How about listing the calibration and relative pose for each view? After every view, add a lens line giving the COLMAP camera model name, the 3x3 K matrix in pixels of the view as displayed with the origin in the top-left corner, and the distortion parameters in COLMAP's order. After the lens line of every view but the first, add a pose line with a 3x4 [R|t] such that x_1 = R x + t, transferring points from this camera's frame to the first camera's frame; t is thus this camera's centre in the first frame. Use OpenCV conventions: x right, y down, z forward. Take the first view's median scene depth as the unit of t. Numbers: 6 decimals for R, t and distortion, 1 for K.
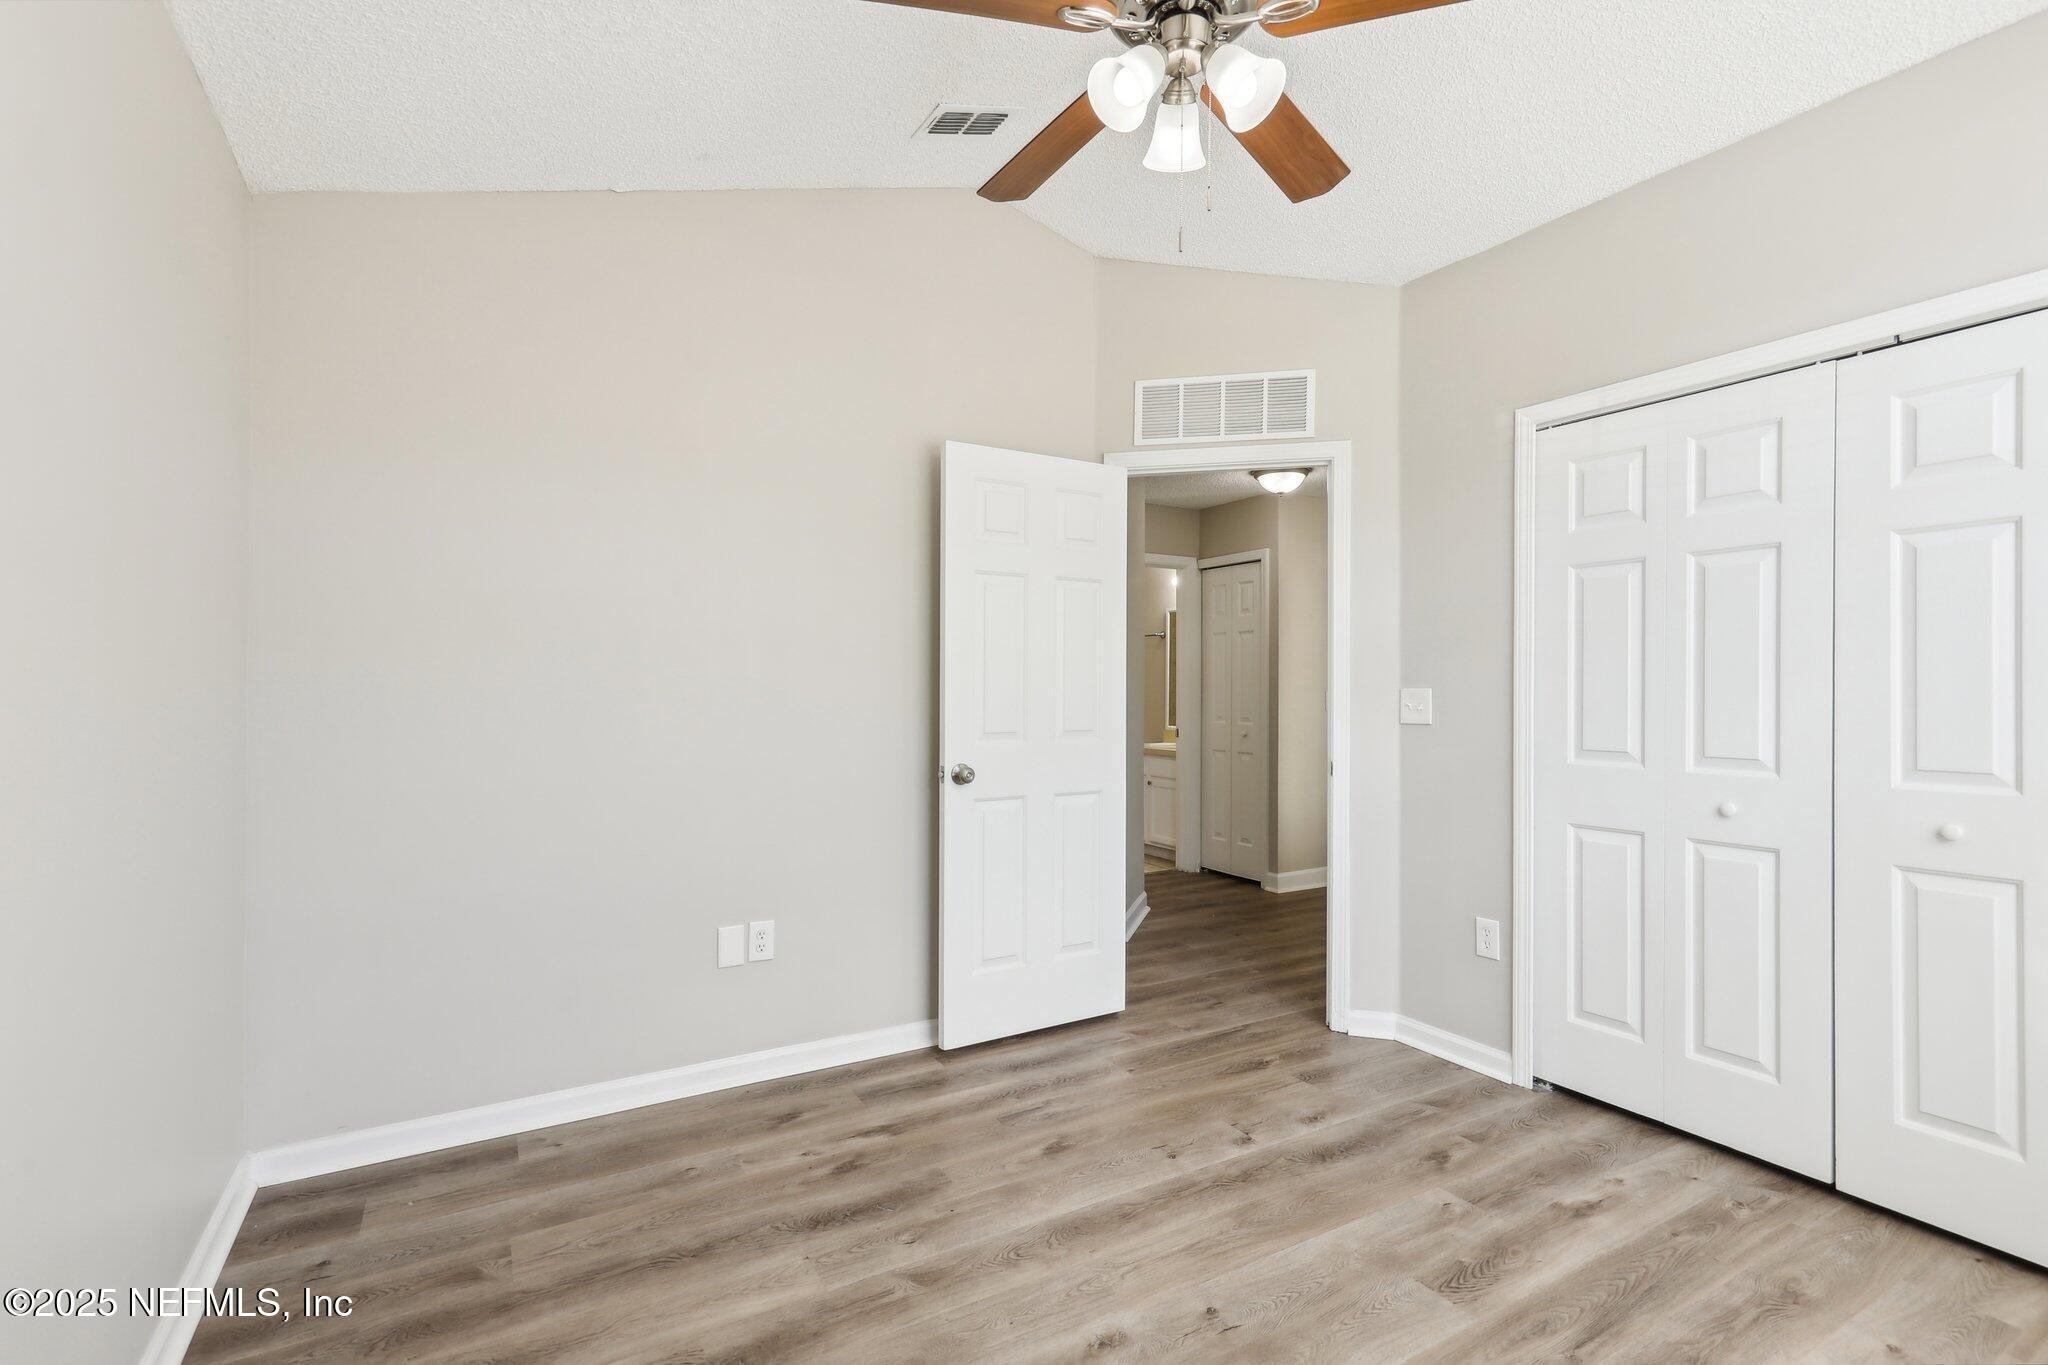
lens RADIAL K [[944.1, 0, 1025.1], [0, 944.1, 687.7], [0, 0, 1]] dist [0.000560, 0.000397]
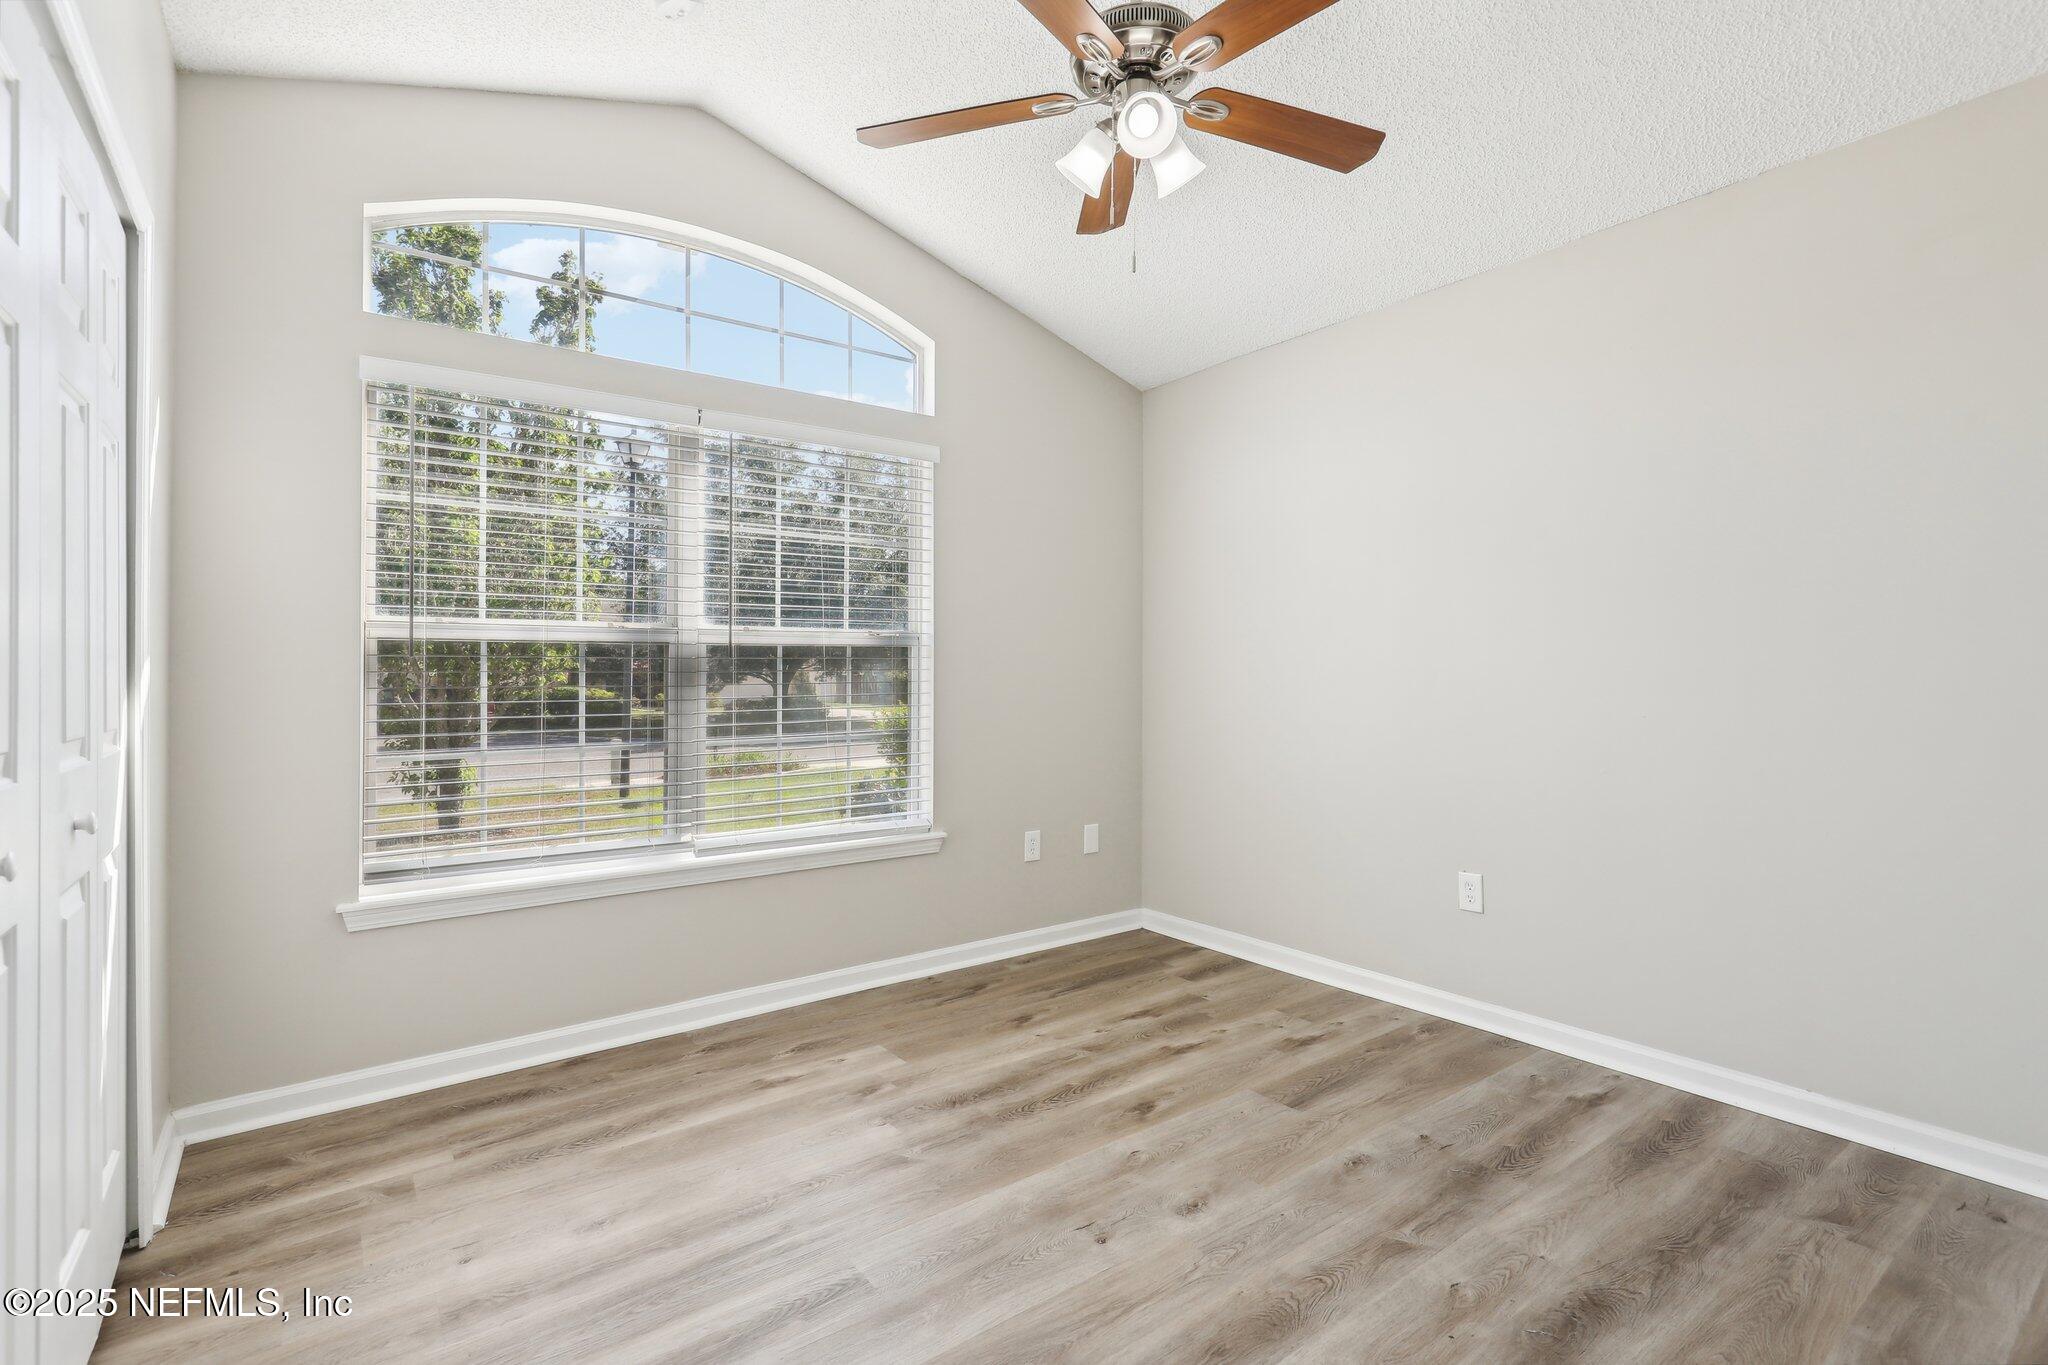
lens RADIAL K [[944.1, 0, 1023.7], [0, 944.1, 679.7], [0, 0, 1]] dist [0.000560, 0.000397]
pose [[-0.994319, 0.001321, -0.106436, 0.359065], [0.001886, 0.999985, -0.005214, 0.055859], [0.106427, -0.005385, -0.994306, 1.856392]]
